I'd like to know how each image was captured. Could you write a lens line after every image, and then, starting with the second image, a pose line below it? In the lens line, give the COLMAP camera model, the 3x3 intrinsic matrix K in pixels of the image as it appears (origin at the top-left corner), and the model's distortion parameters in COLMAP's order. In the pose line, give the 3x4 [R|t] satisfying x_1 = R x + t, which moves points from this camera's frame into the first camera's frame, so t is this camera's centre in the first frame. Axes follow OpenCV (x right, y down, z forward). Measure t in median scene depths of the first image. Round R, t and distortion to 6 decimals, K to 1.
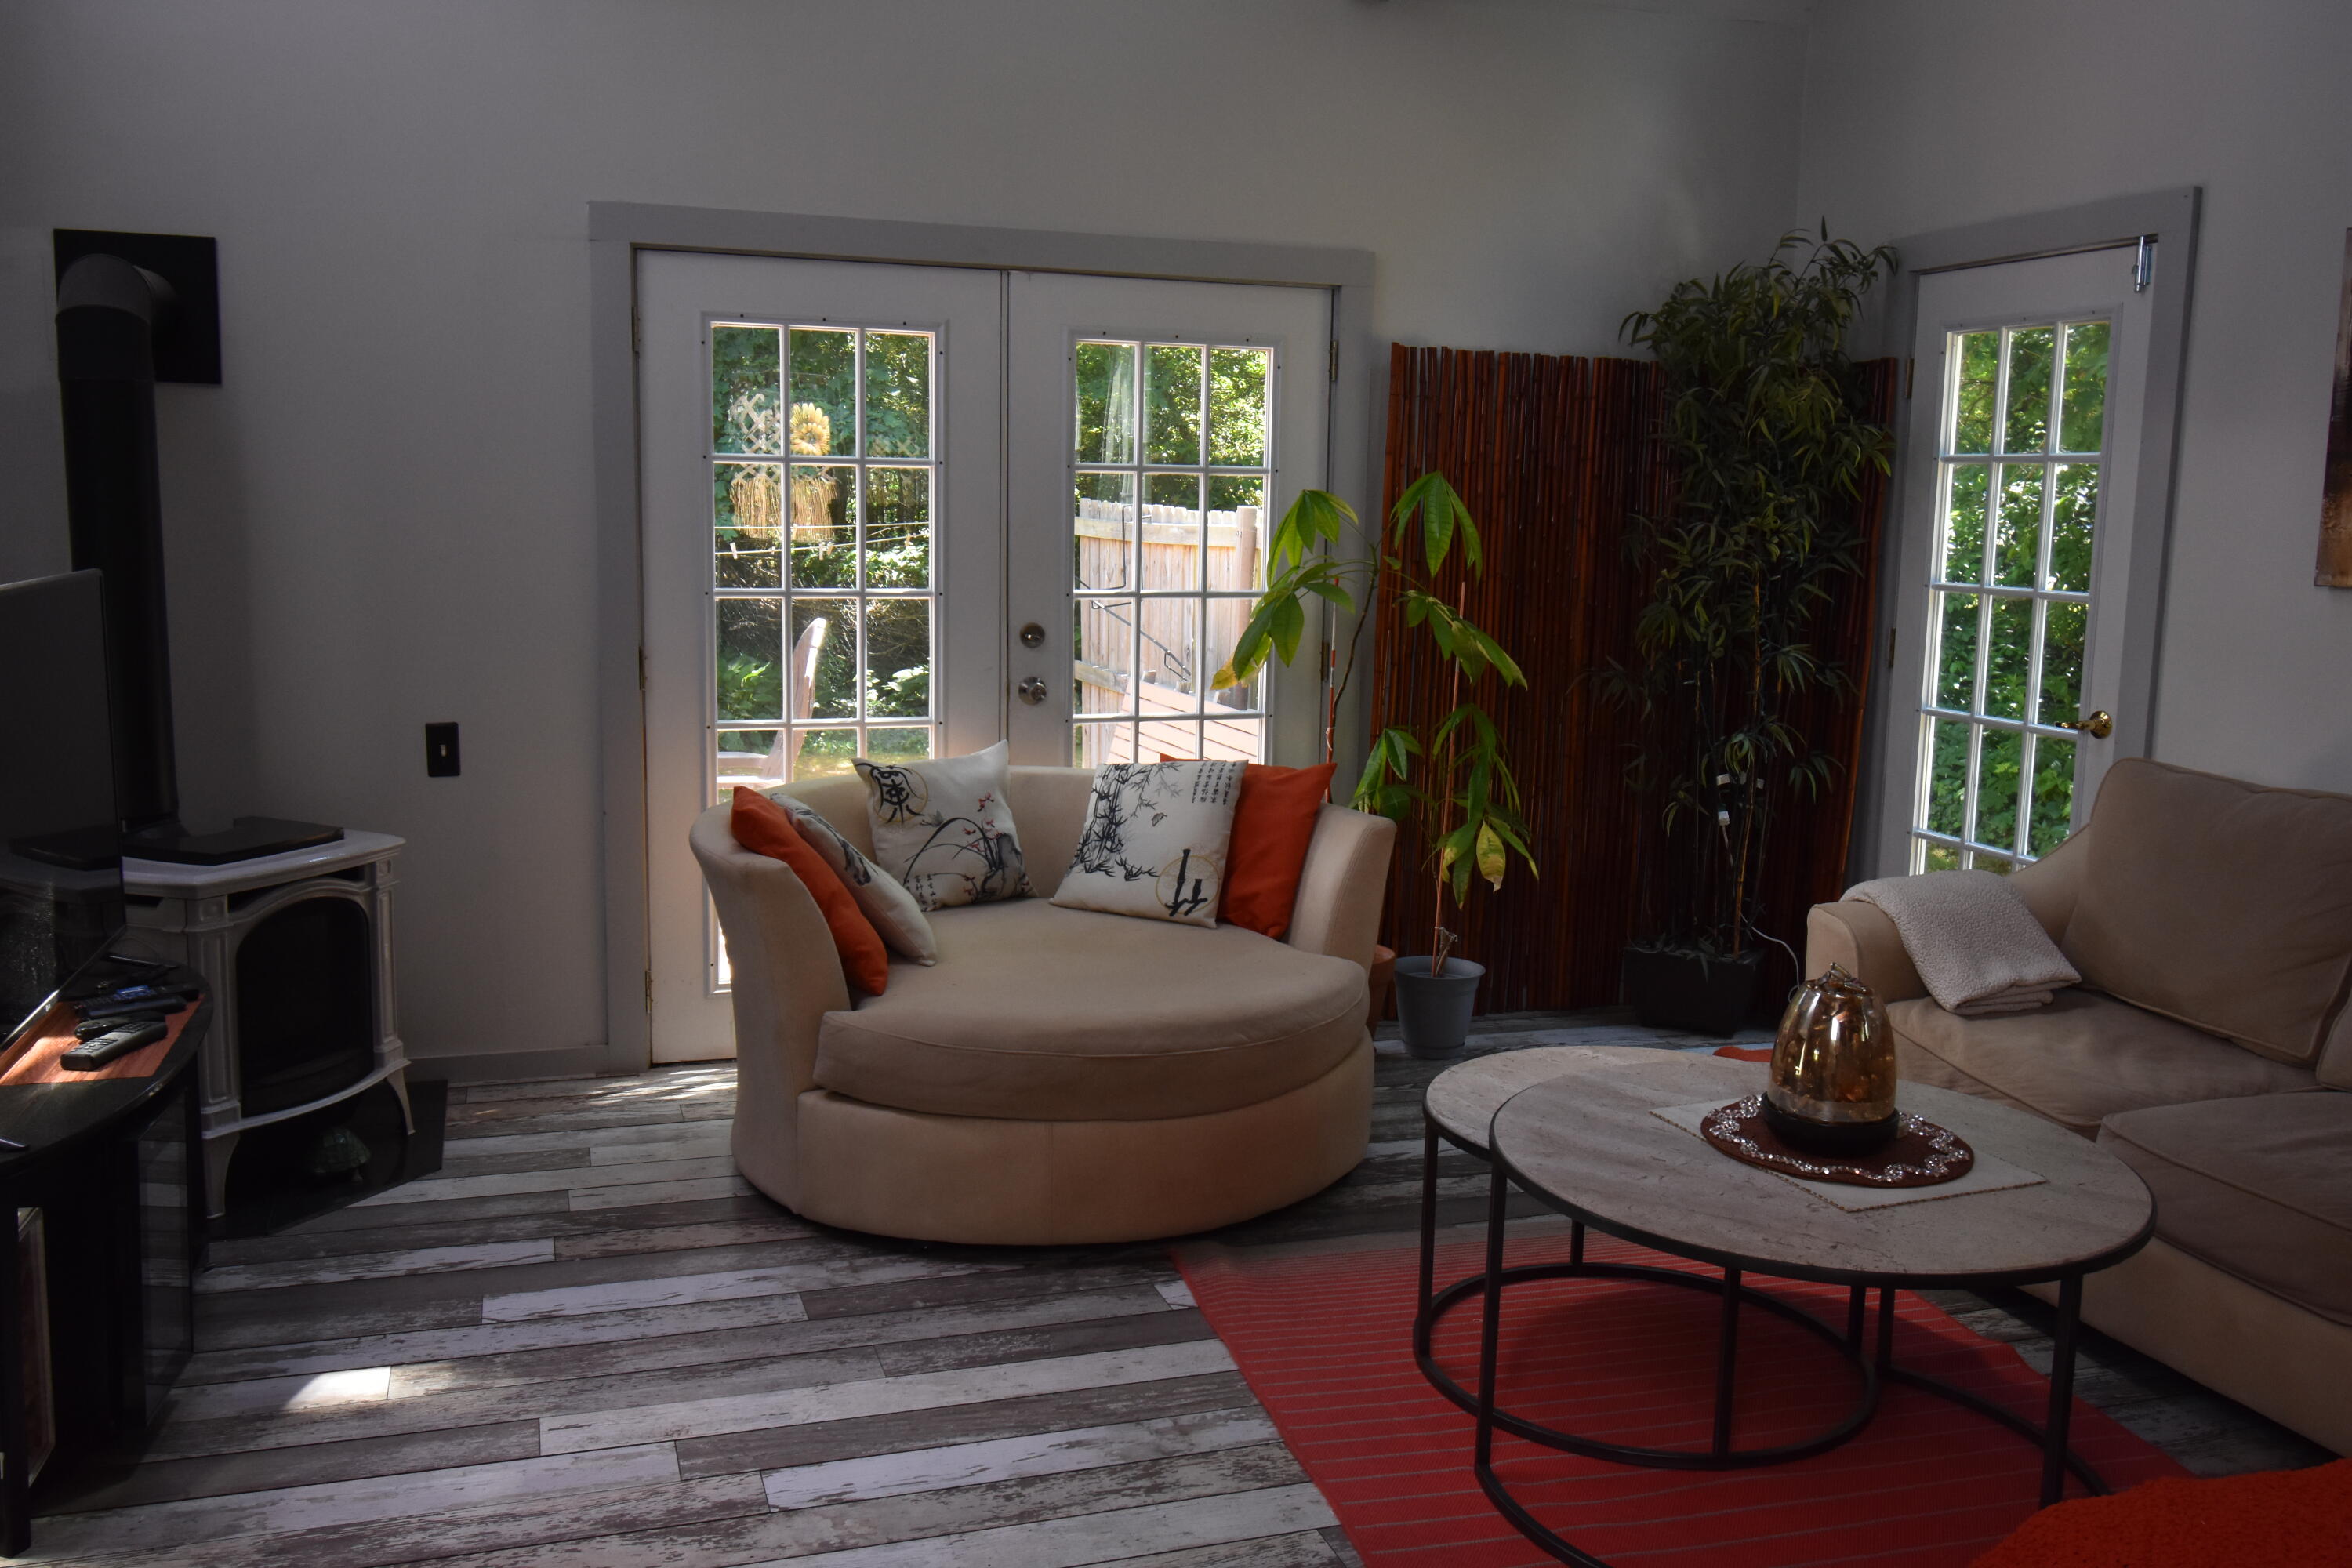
lens RADIAL K [[1970.1, 0, 1172.6], [0, 1970.1, 781.2], [0, 0, 1]] dist [-0.011150, 0.007326]
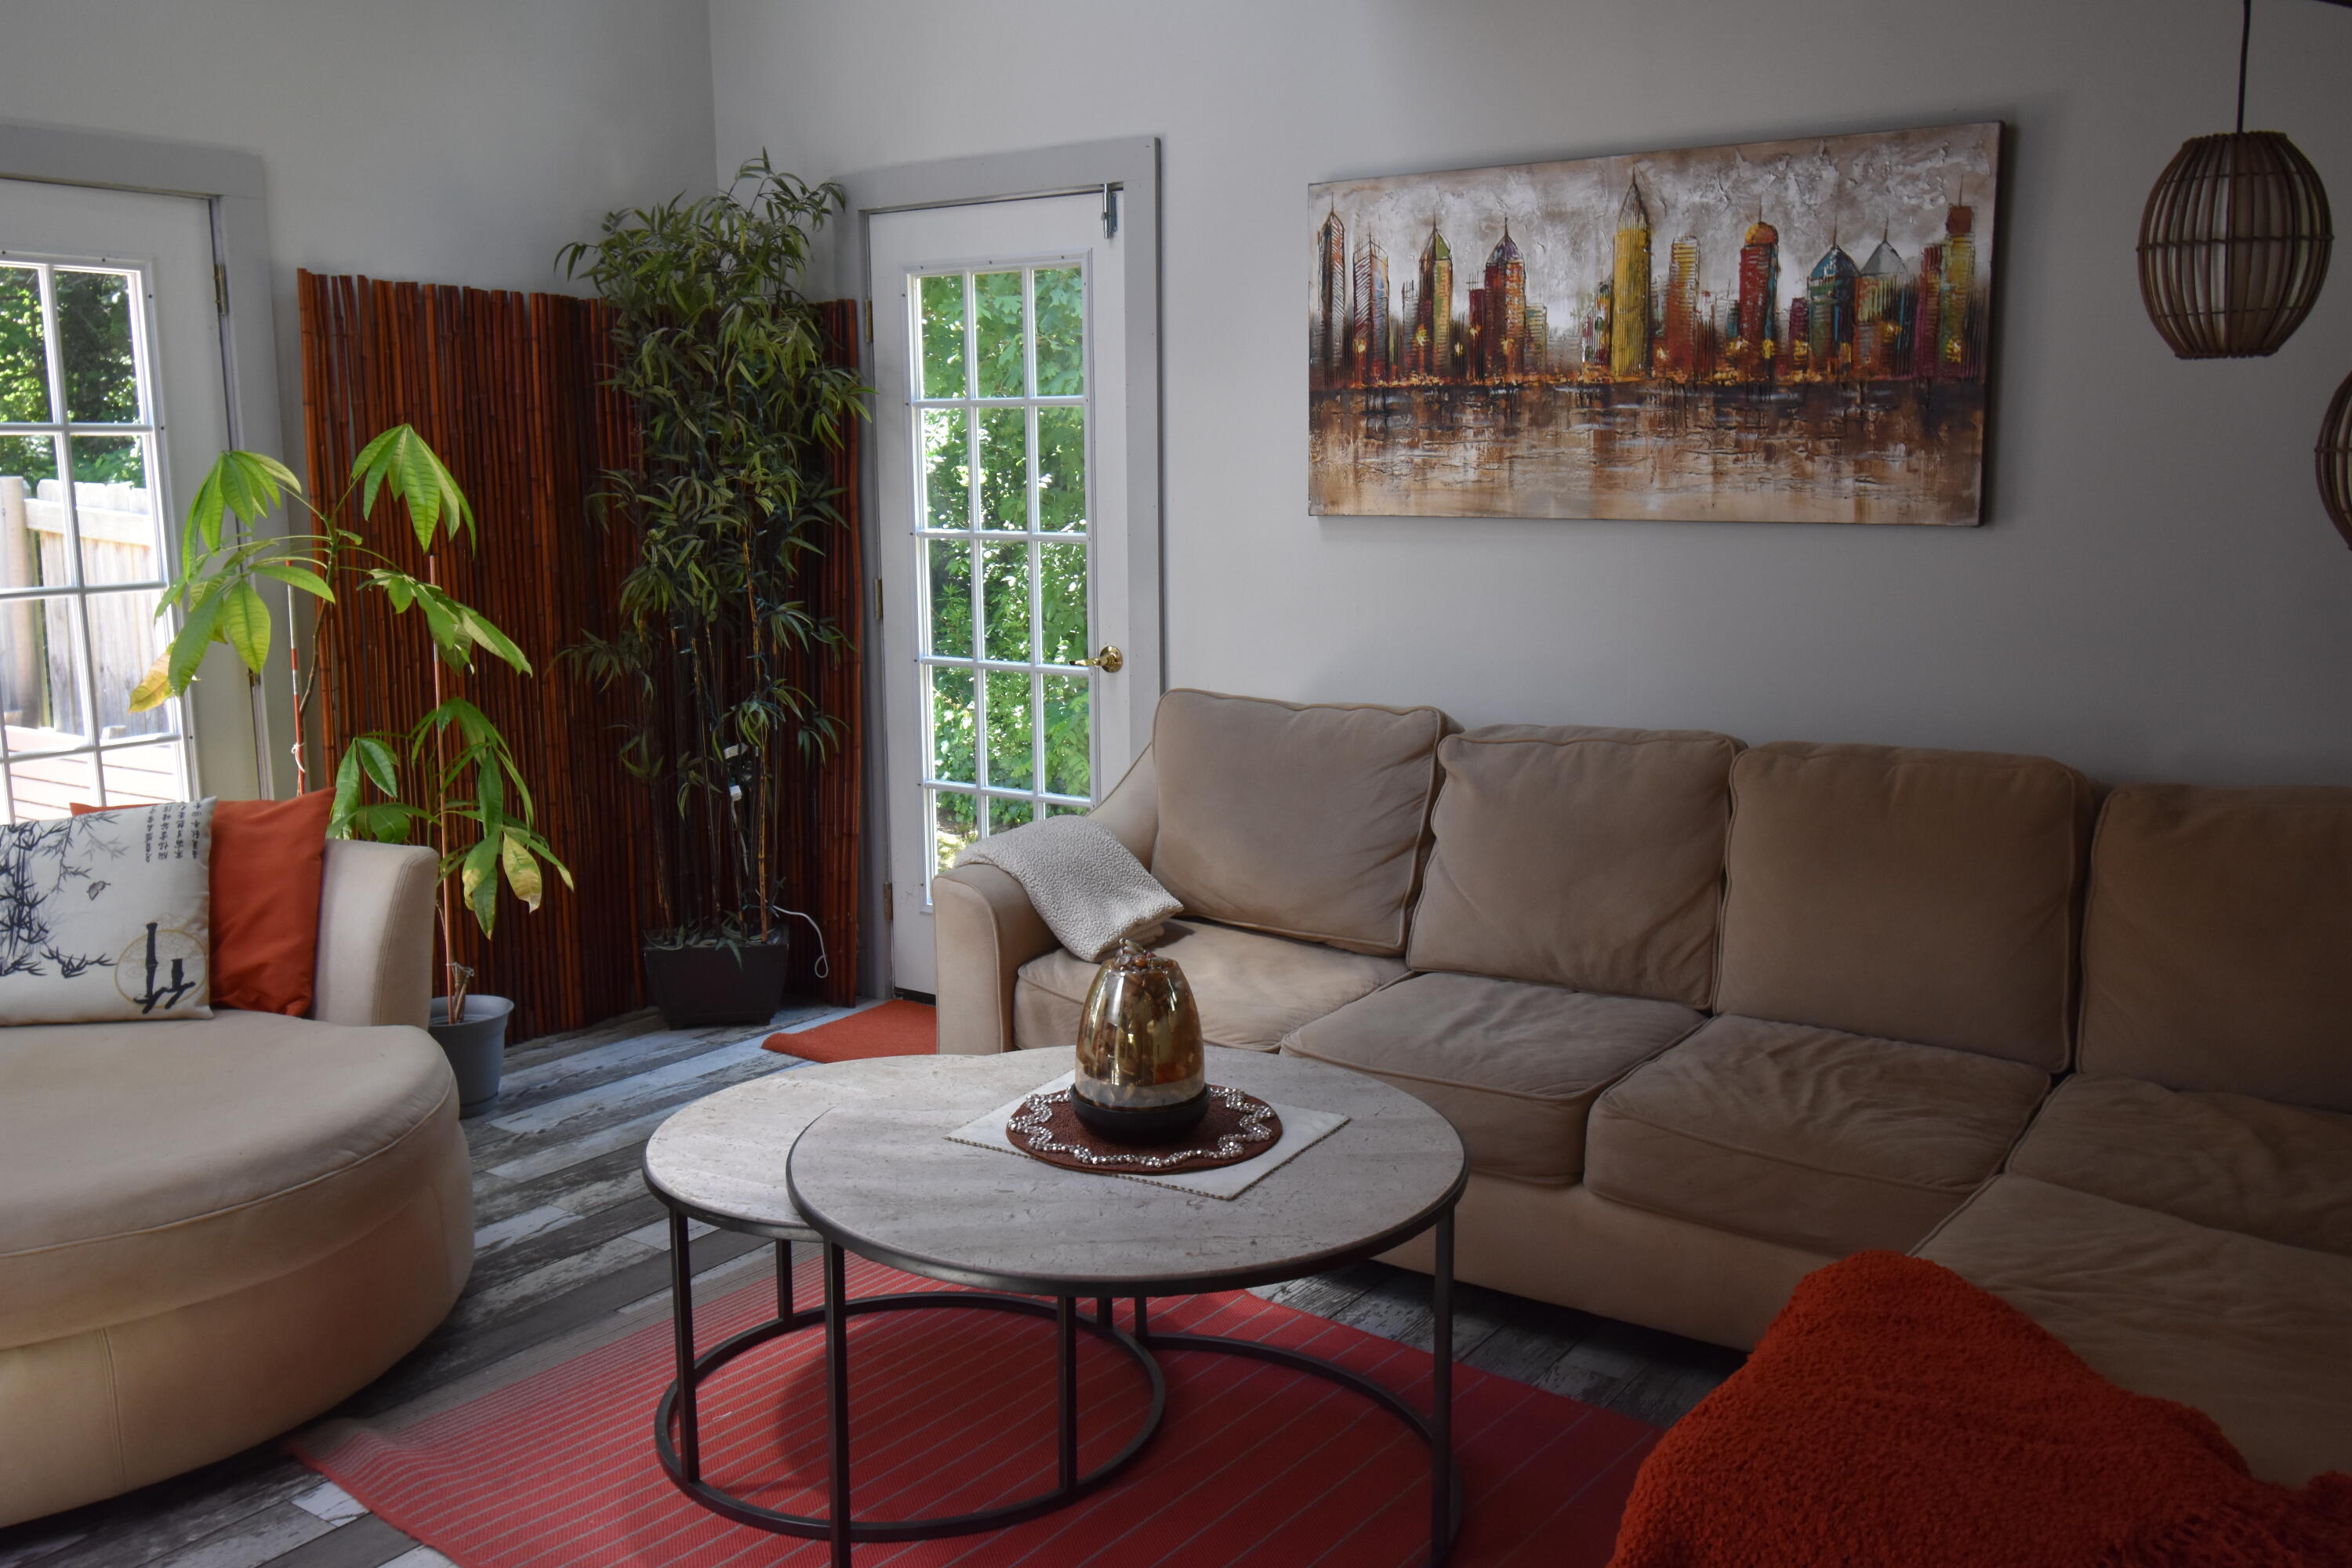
lens RADIAL K [[1970.1, 0, 1176.5], [0, 1970.1, 784.9], [0, 0, 1]] dist [-0.011150, 0.007326]
pose [[0.796689, -0.123262, 0.591687, -0.113992], [0.108510, 0.992246, 0.060601, -0.020746], [-0.594569, 0.015924, 0.803887, 0.136975]]
